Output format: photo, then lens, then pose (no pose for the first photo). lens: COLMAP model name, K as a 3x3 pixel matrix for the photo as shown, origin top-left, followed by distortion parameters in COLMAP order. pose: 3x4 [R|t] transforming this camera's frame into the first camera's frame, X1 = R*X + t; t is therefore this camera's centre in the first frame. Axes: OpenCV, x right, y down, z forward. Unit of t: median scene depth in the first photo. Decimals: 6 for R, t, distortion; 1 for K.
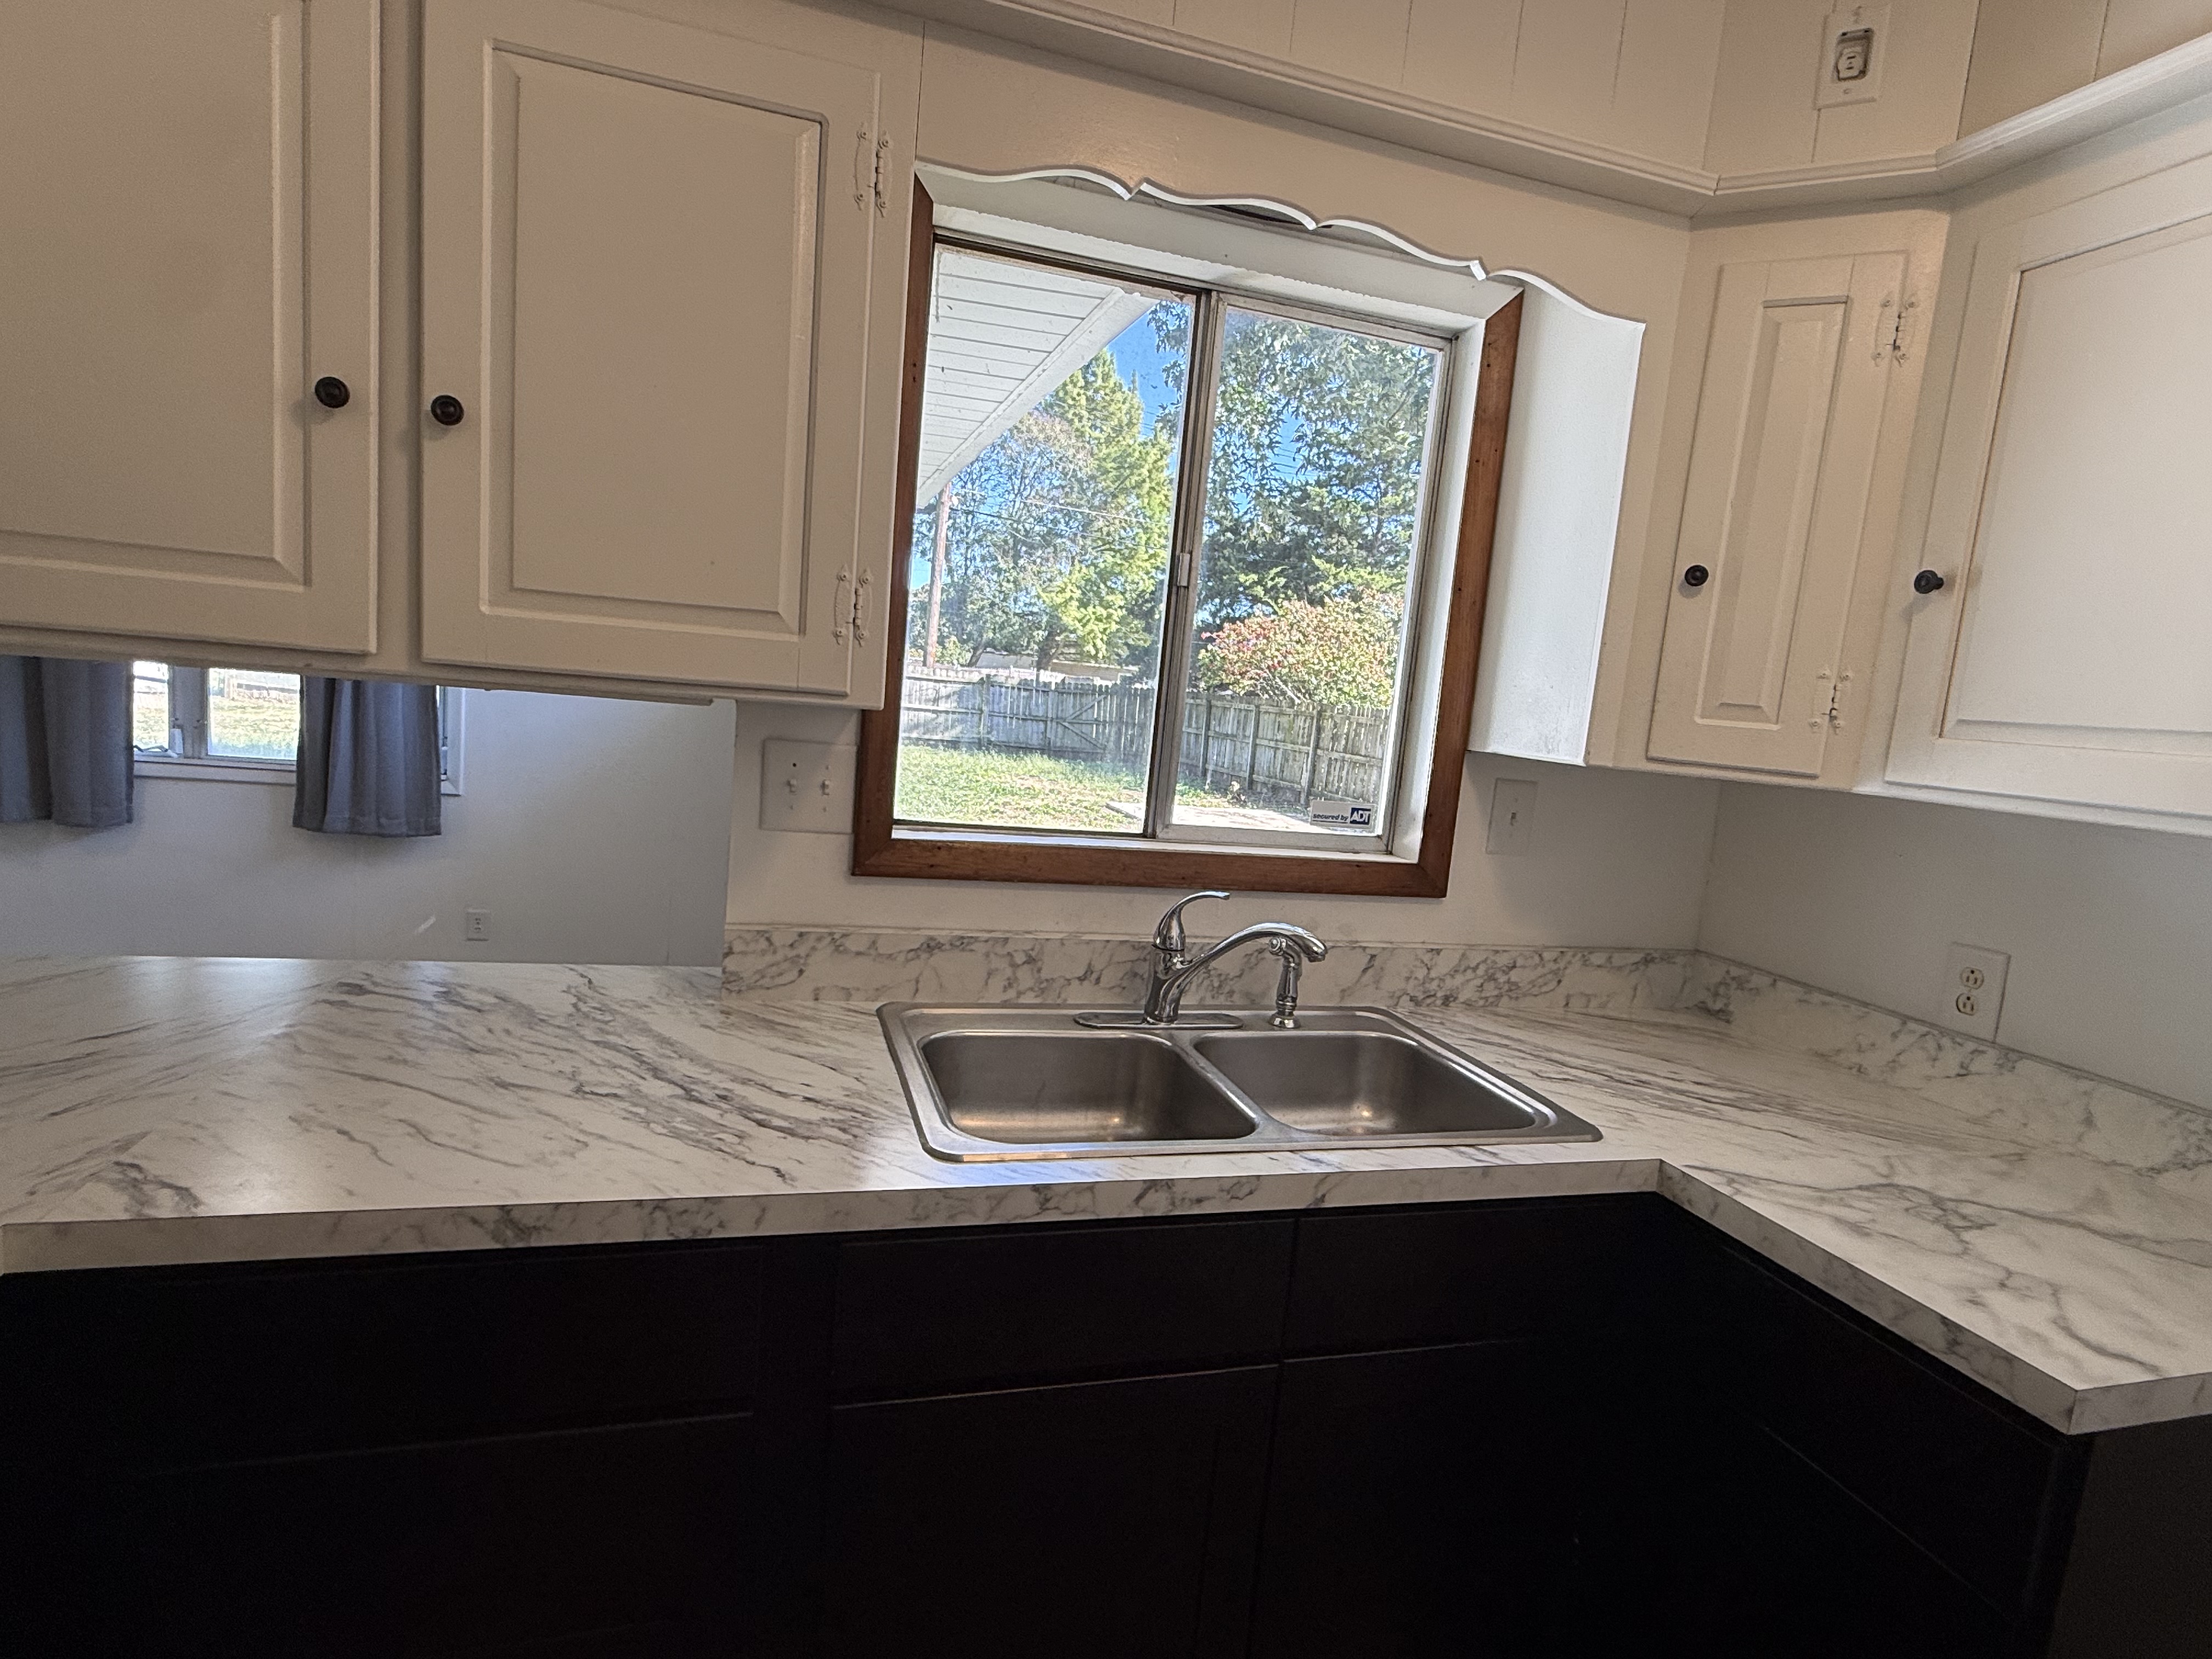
lens RADIAL K [[1155.8, 0, 1110.8], [0, 1155.8, 843.6], [0, 0, 1]] dist [-0.002226, 0.001107]
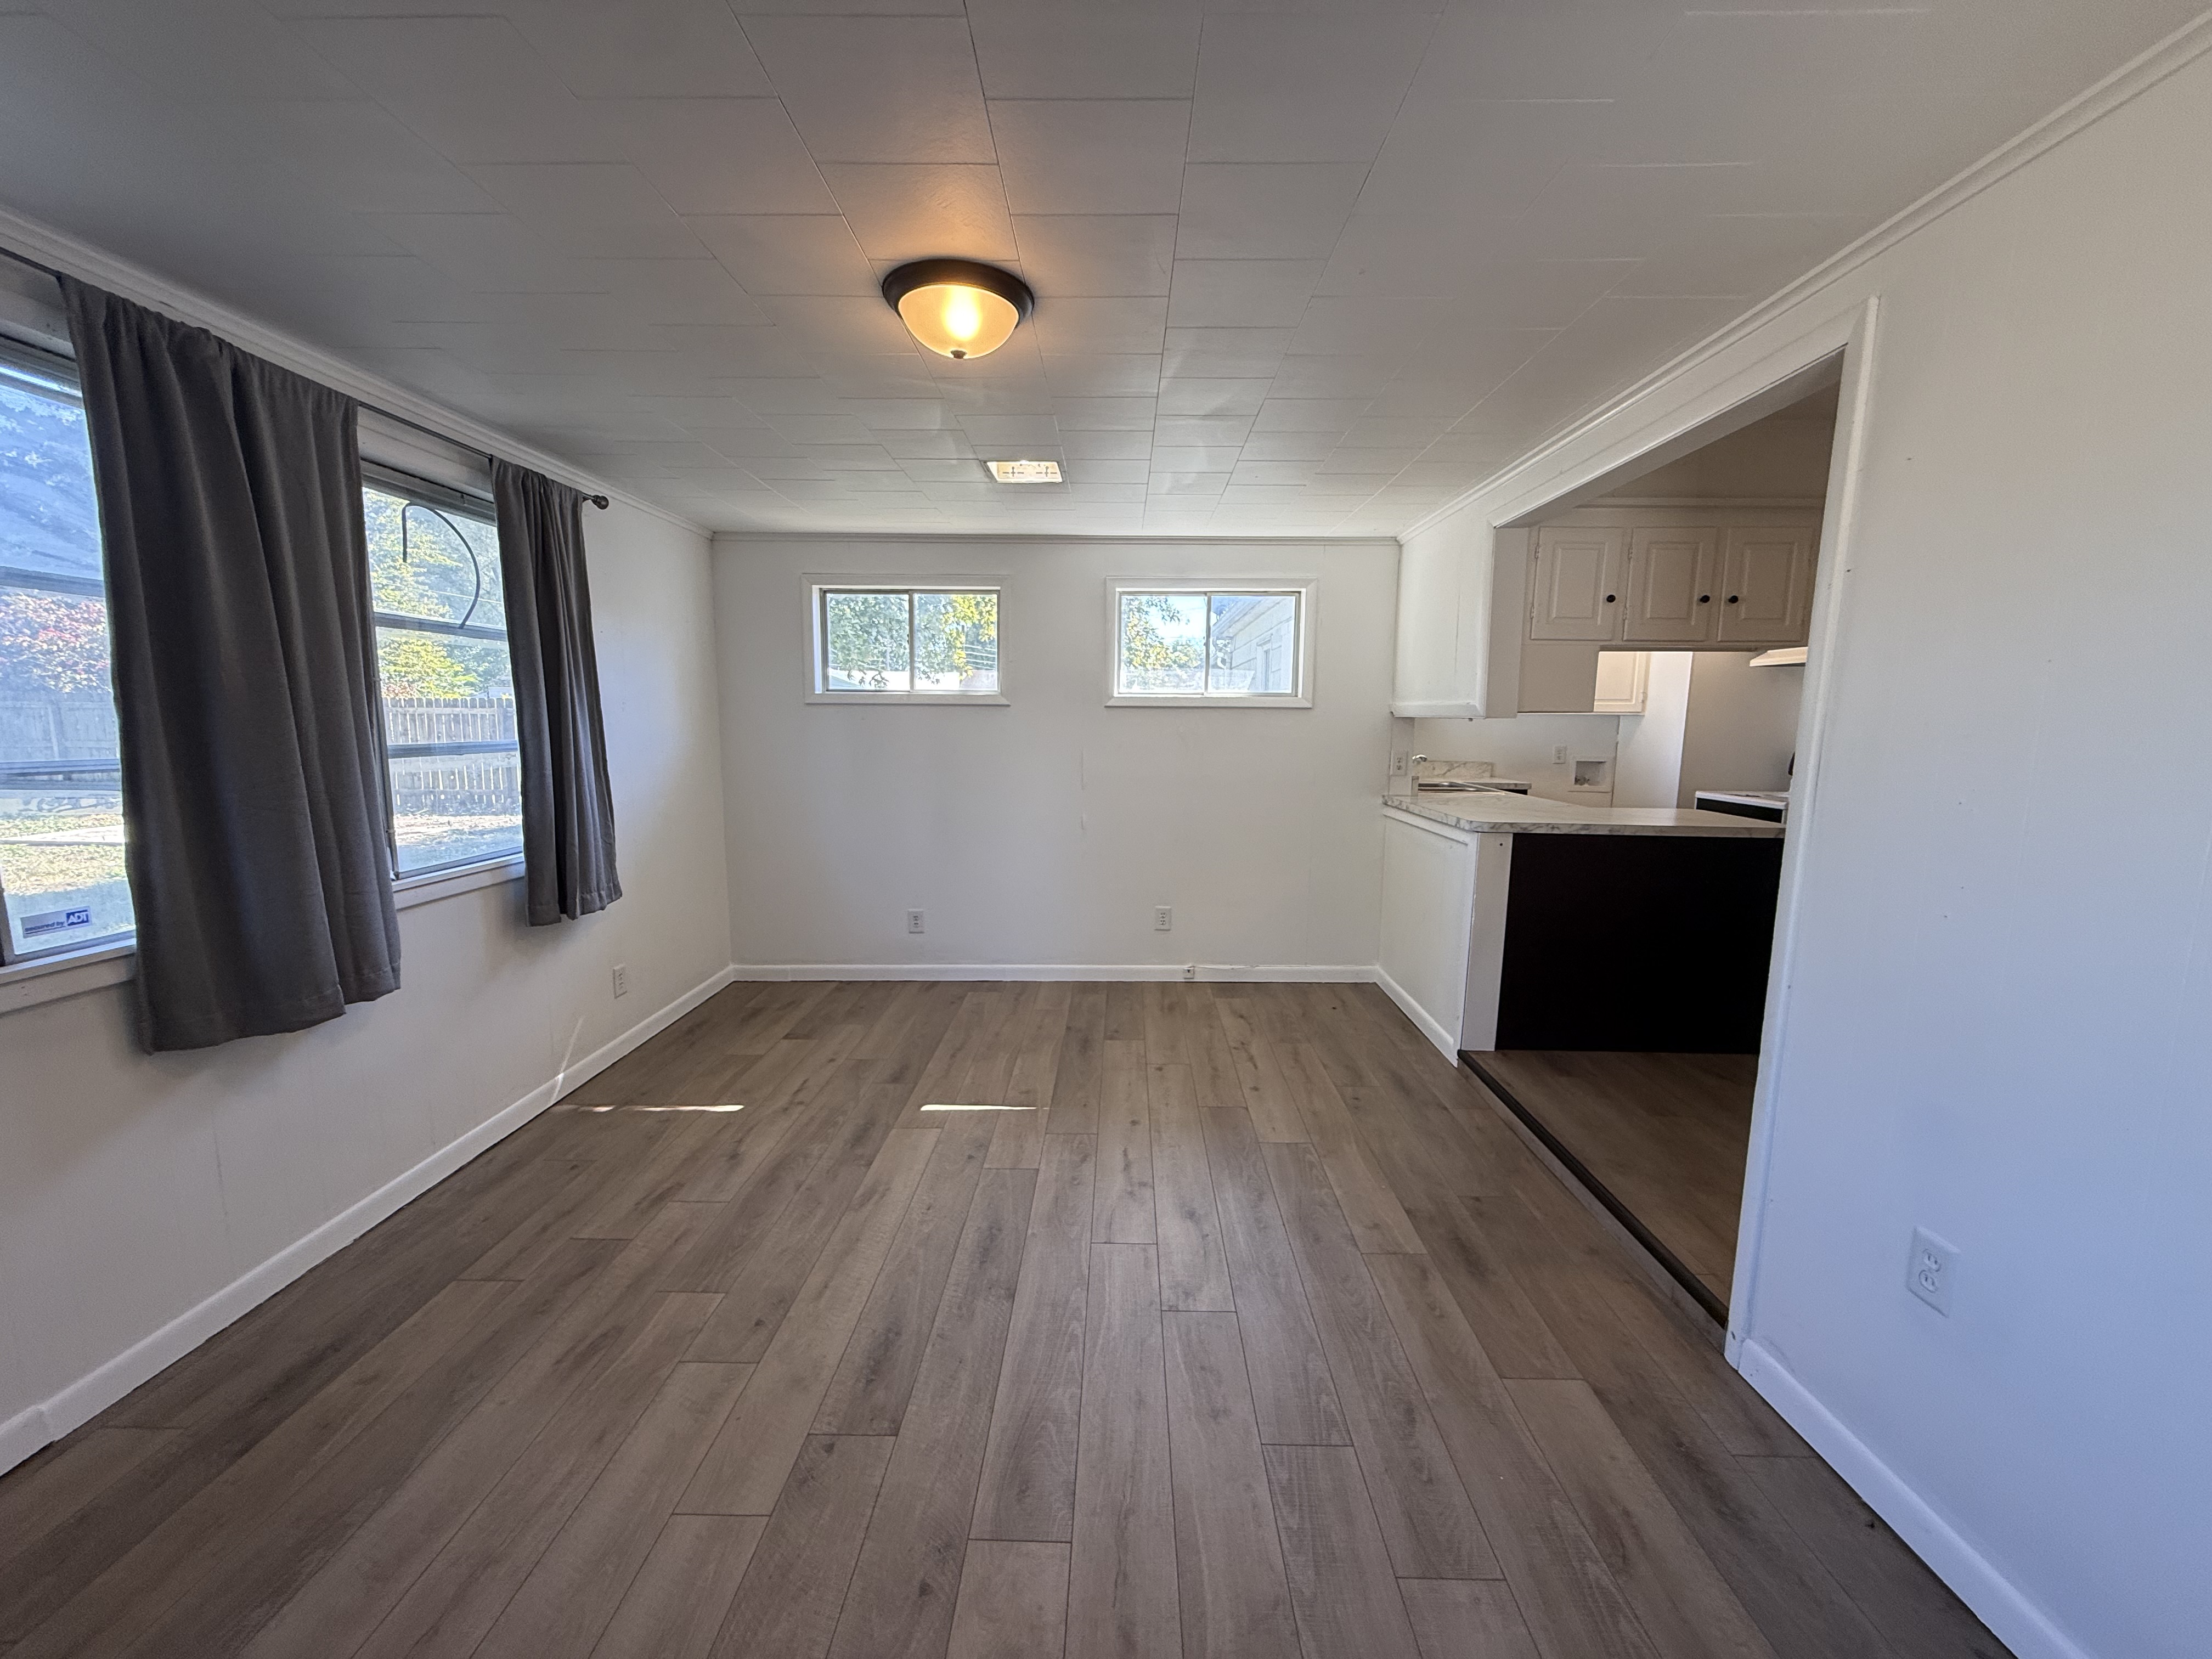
lens RADIAL K [[875.7, 0, 1100.5], [0, 875.7, 839.9], [0, 0, 1]] dist [-0.001557, 0.000450]
pose [[0.317299, -0.221268, 0.922151, -3.554817], [0.142317, 0.972497, 0.184379, -0.424541], [-0.937586, 0.072734, 0.340062, 1.087006]]
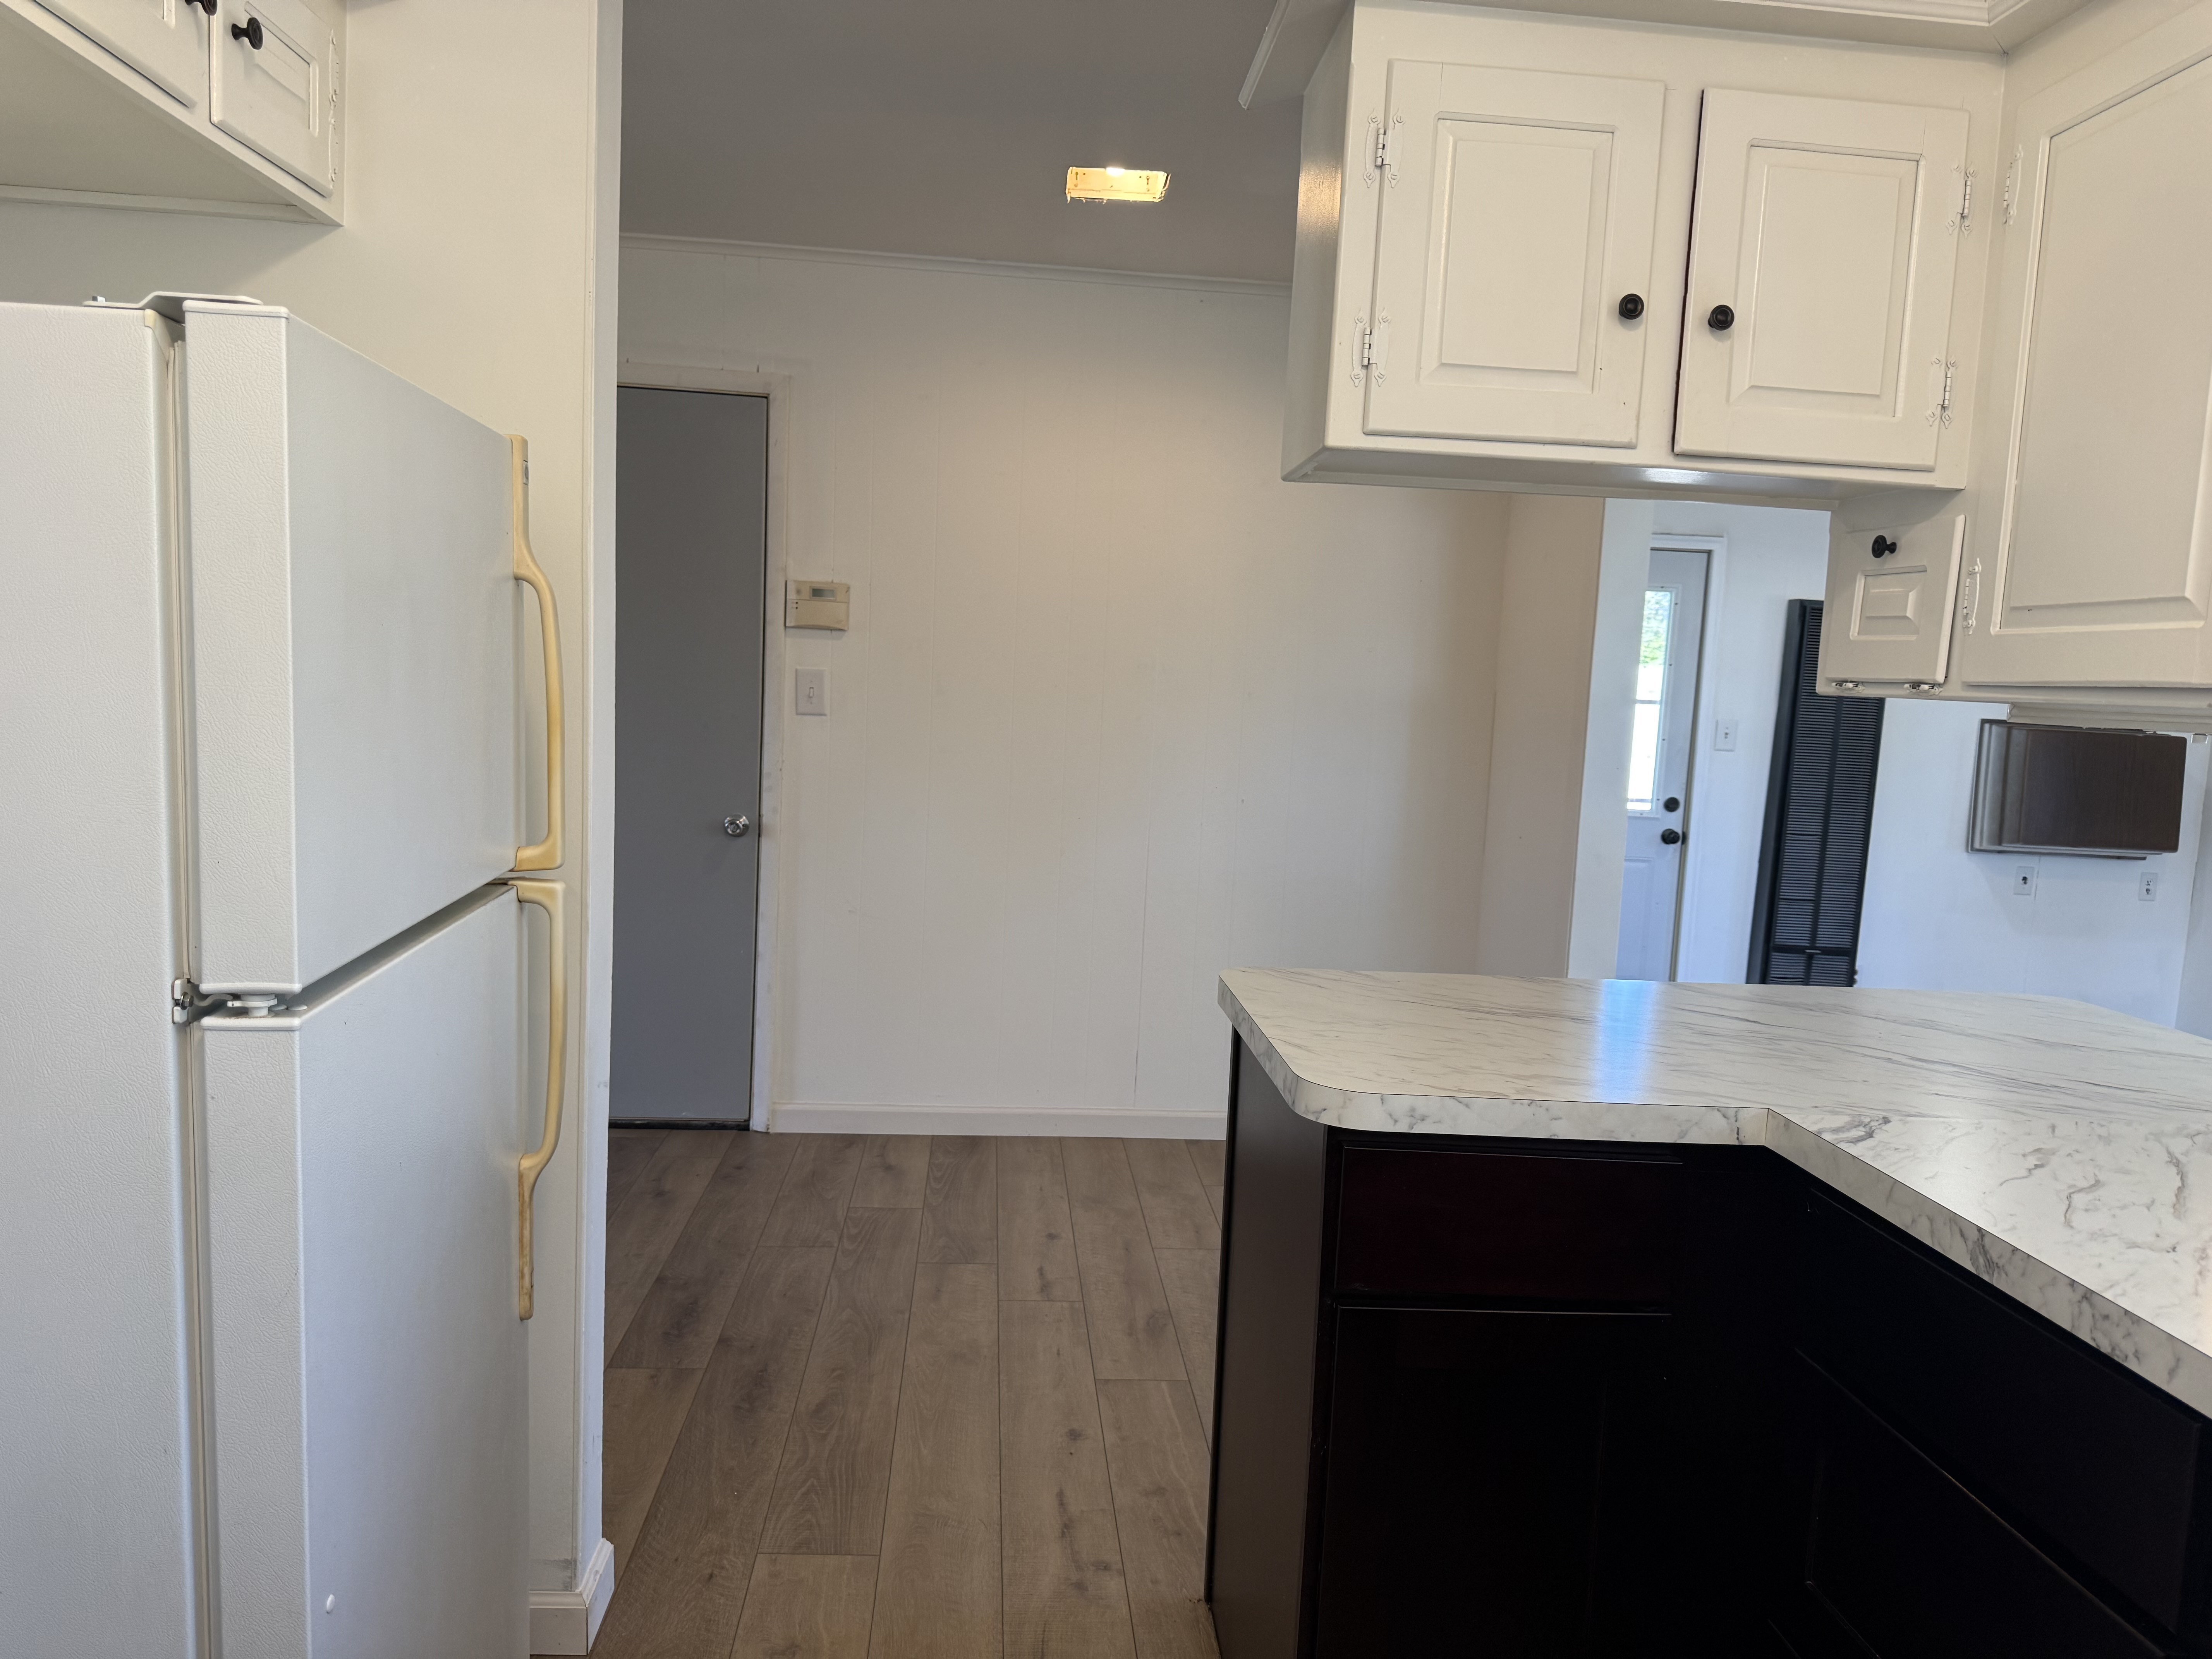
lens RADIAL K [[1563.5, 0, 1147.8], [0, 1563.5, 841.8], [0, 0, 1]] dist [0.030730, -0.031618]
pose [[-0.191226, -0.002049, -0.981544, 0.564937], [-0.198830, 0.979347, 0.036692, 0.061025], [0.961197, 0.202177, -0.187684, 0.343431]]
